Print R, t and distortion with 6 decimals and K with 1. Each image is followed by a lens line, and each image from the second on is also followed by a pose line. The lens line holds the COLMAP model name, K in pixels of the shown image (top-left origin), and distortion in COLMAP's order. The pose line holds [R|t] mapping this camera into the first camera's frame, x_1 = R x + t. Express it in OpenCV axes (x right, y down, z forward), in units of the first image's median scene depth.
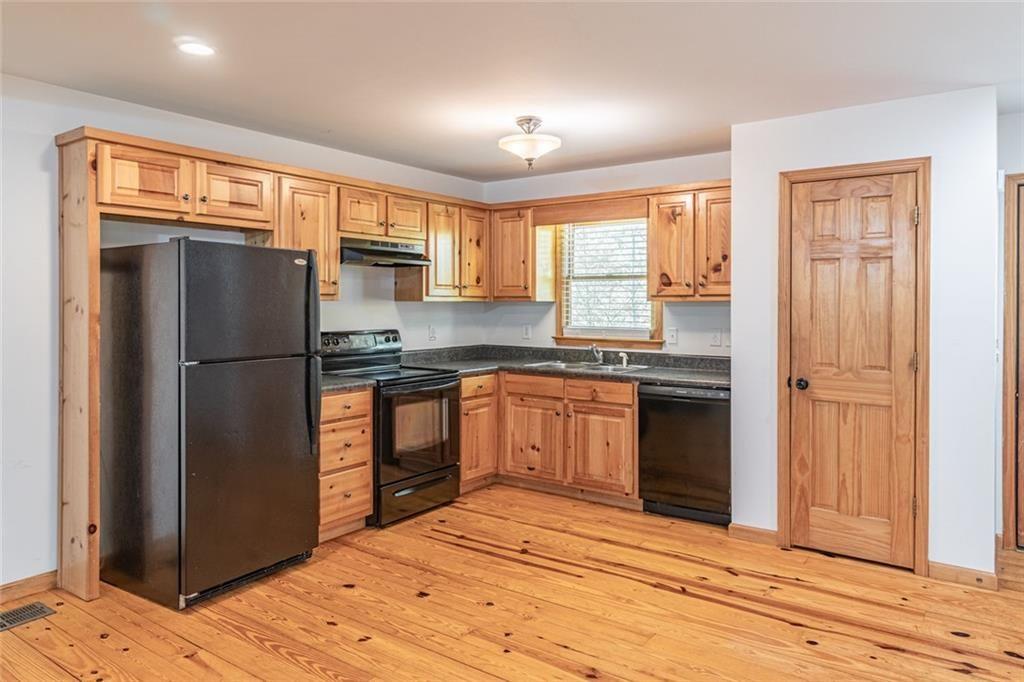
lens RADIAL K [[686.4, 0, 513.7], [0, 686.4, 311.2], [0, 0, 1]] dist [0.003361, 0.000867]
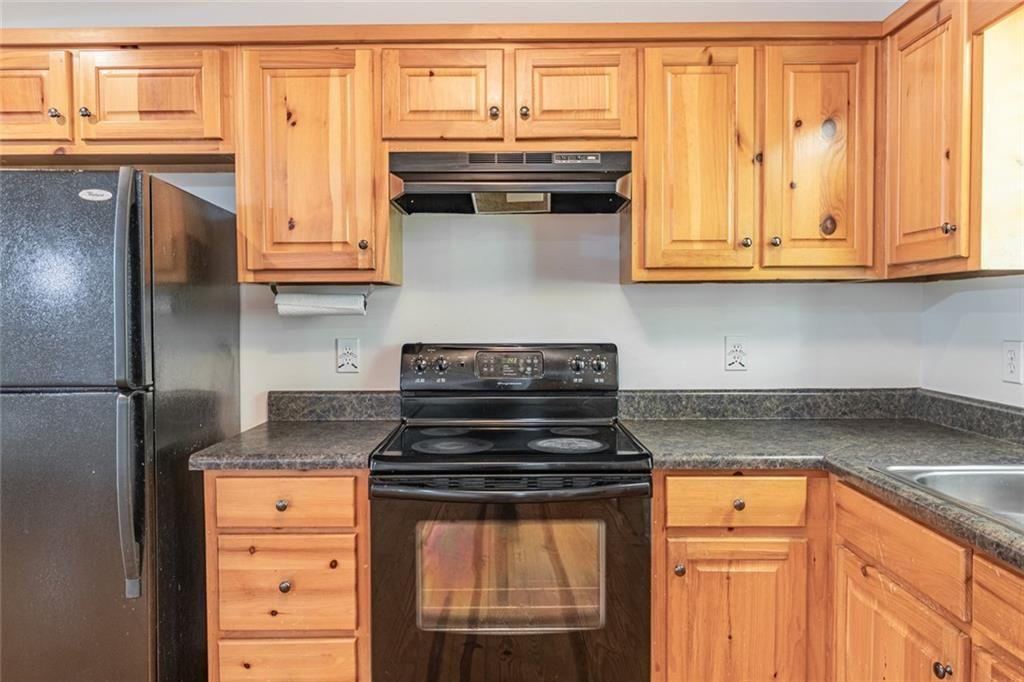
lens RADIAL K [[691.8, 0, 512.0], [0, 691.8, 341.0], [0, 0, 1]] dist [-0.004861, -0.003037]
pose [[0.580184, 0.028316, -0.813993, 0.202004], [-0.002793, 0.999459, 0.032777, 0.010363], [0.814481, -0.016744, 0.579949, 0.762708]]
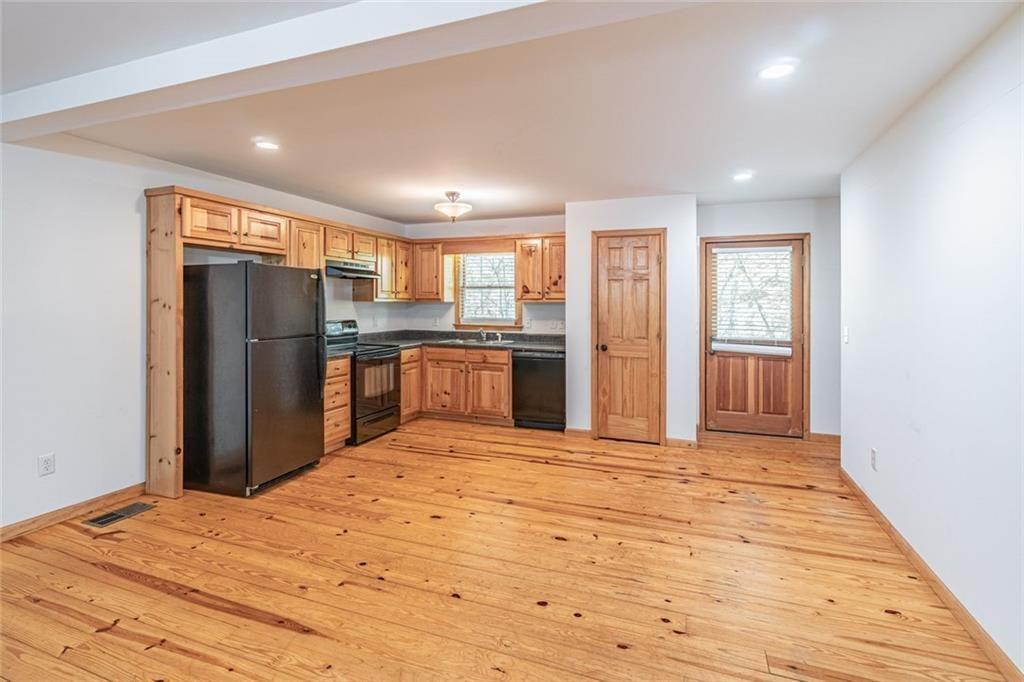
lens RADIAL K [[490.1, 0, 512.5], [0, 490.1, 308.3], [0, 0, 1]] dist [-0.001648, -0.001358]
pose [[0.966418, 0.000463, 0.256975, -0.127139], [-0.000178, 0.999999, -0.001129, 0.002012], [-0.256975, 0.001045, 0.966417, -0.165582]]
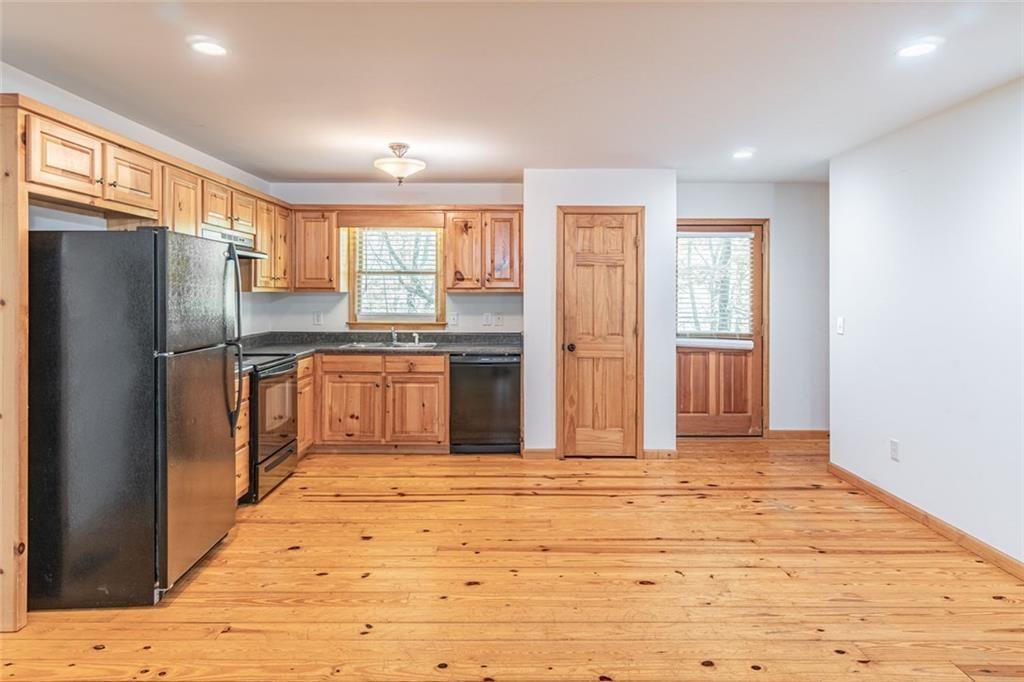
lens RADIAL K [[608.6, 0, 512.3], [0, 608.6, 295.0], [0, 0, 1]] dist [0.003584, 0.000828]
pose [[0.812004, -0.000267, 0.583652, -0.397879], [0.005786, 0.999954, -0.007594, 0.000156], [-0.583624, 0.009543, 0.811968, -0.007404]]
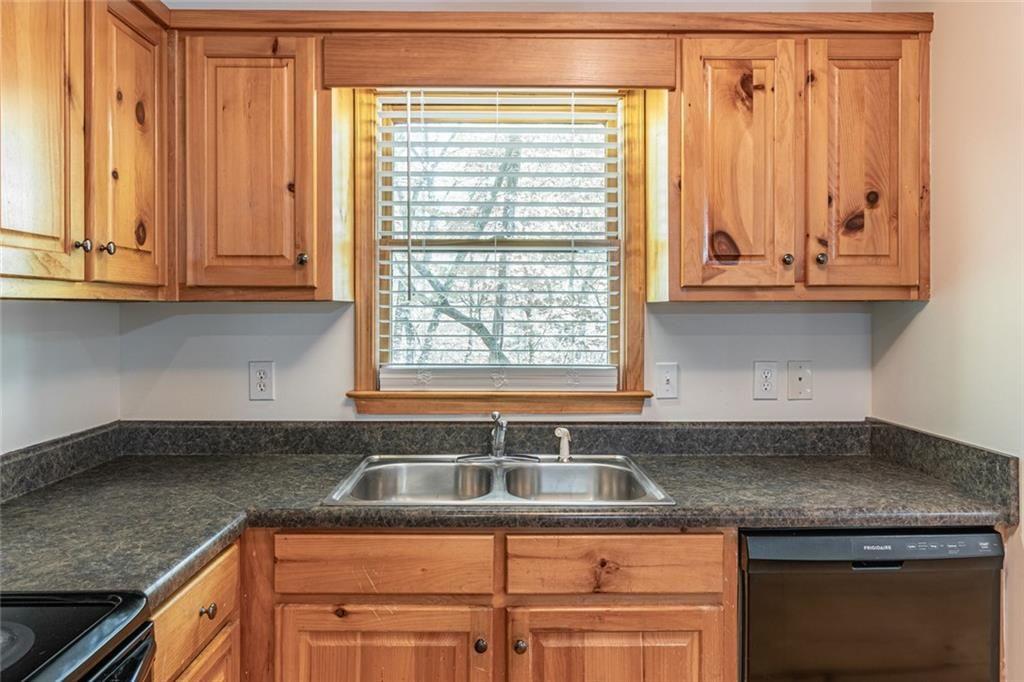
lens RADIAL K [[700.3, 0, 508.9], [0, 700.3, 313.1], [0, 0, 1]] dist [-0.001178, -0.000160]
pose [[0.804452, -0.004763, 0.593998, -0.130130], [0.007534, 0.999969, -0.002186, -0.007779], [-0.593969, 0.006234, 0.804464, 0.785946]]
